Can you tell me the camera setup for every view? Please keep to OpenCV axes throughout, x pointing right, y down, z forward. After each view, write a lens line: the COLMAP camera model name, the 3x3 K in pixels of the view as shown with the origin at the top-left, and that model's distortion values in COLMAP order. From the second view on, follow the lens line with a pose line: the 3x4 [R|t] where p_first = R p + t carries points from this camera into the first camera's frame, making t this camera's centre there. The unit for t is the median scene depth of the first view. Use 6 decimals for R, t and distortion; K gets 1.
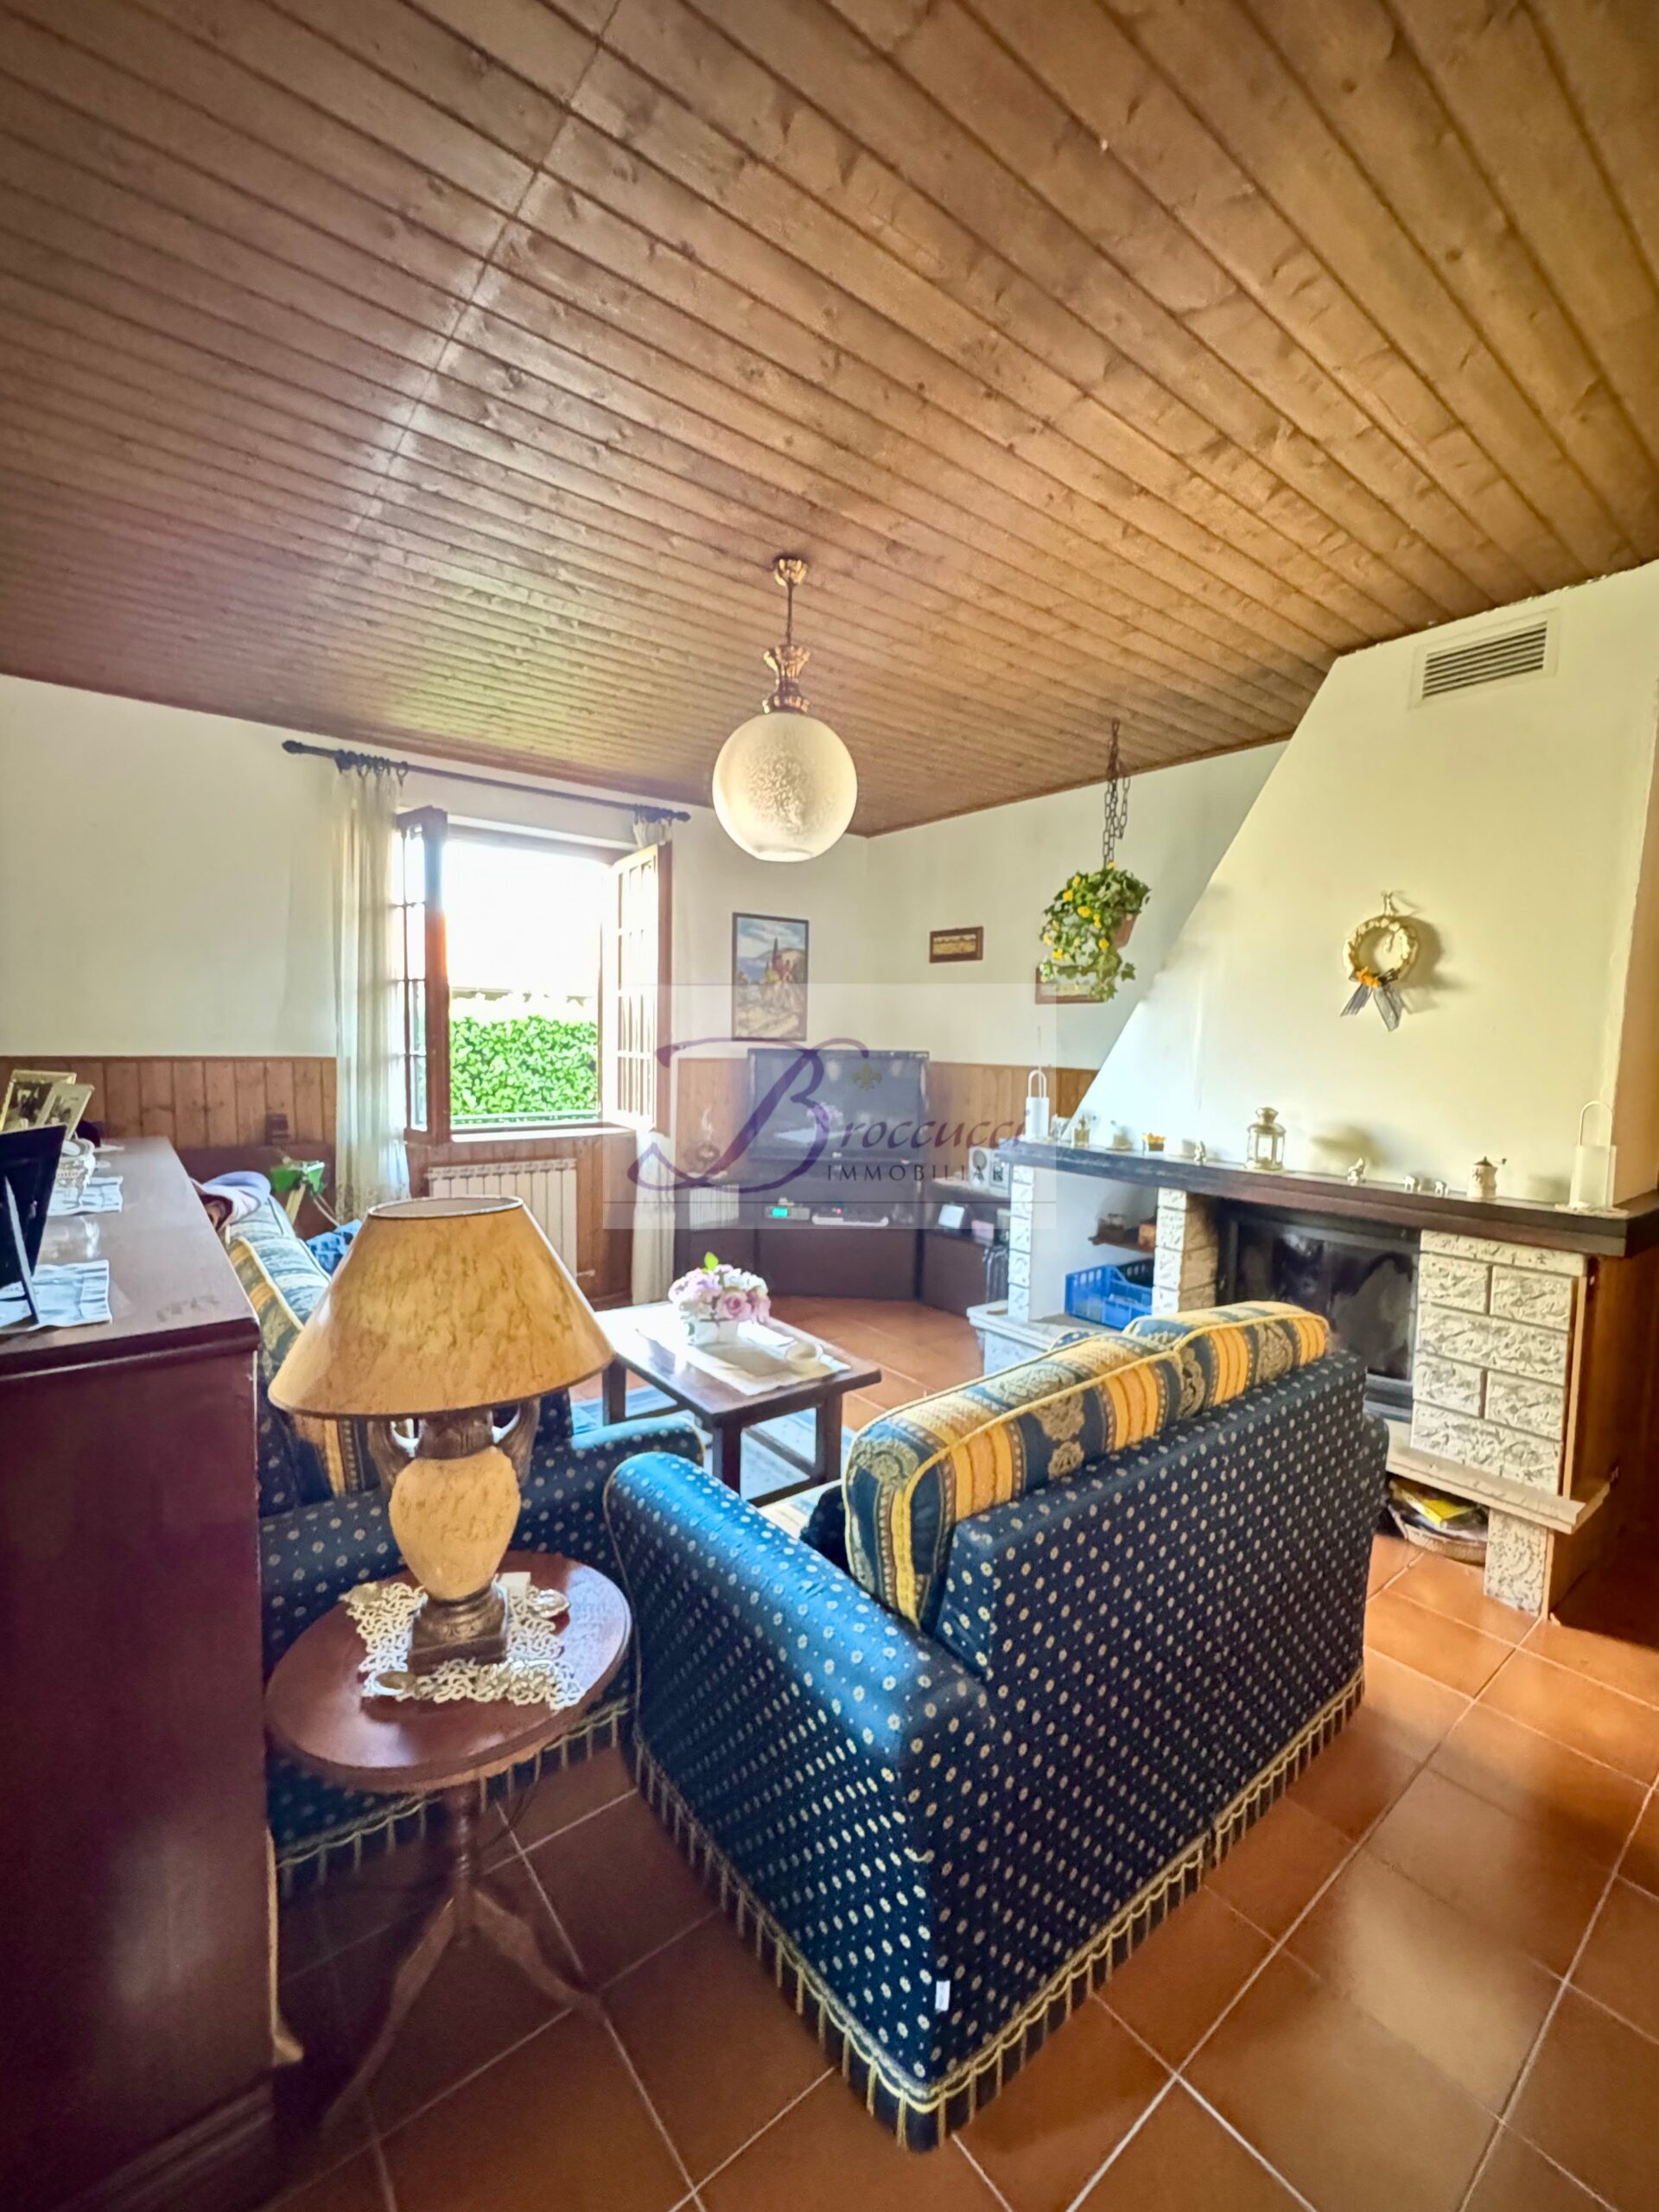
lens RADIAL K [[909.2, 0, 830.7], [0, 909.2, 1103.1], [0, 0, 1]] dist [-0.001630, -0.000446]
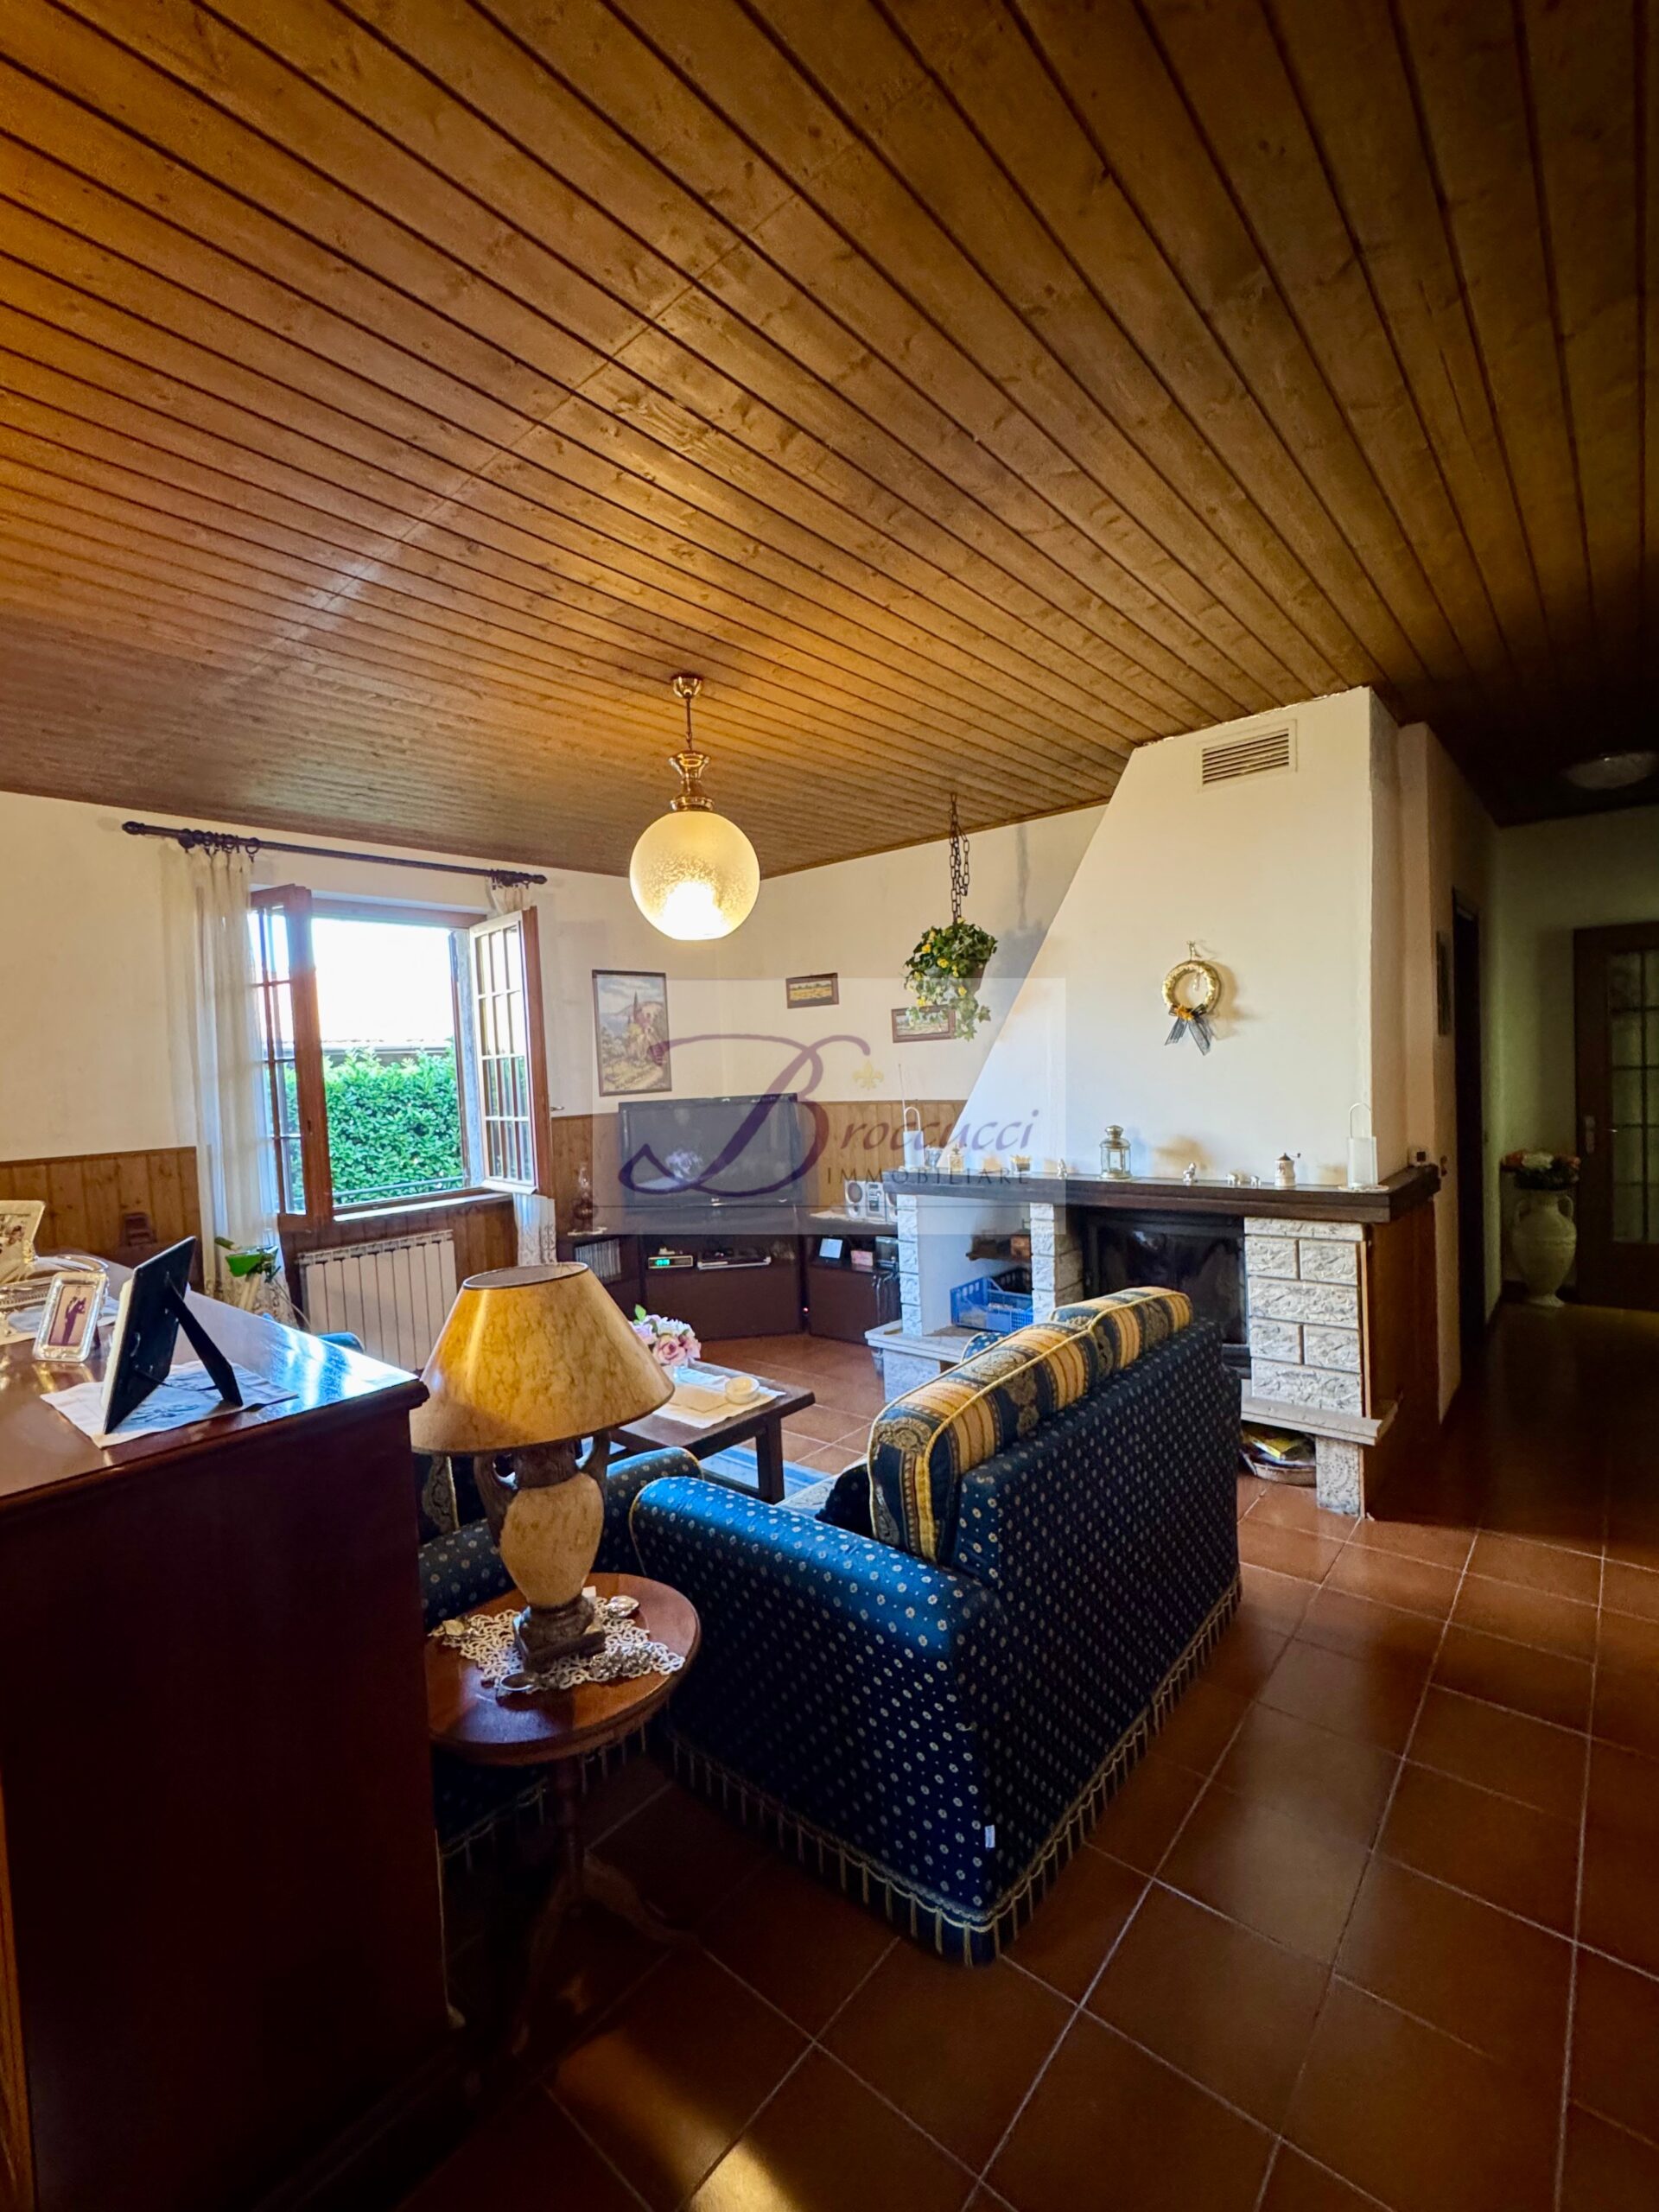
lens RADIAL K [[939.2, 0, 829.5], [0, 939.2, 1106.0], [0, 0, 1]] dist [0.001088, -0.000374]
pose [[0.979309, -0.074819, 0.188033, -0.131742], [0.081288, 0.996327, -0.026919, -0.021999], [-0.185328, 0.041647, 0.981794, -0.155496]]
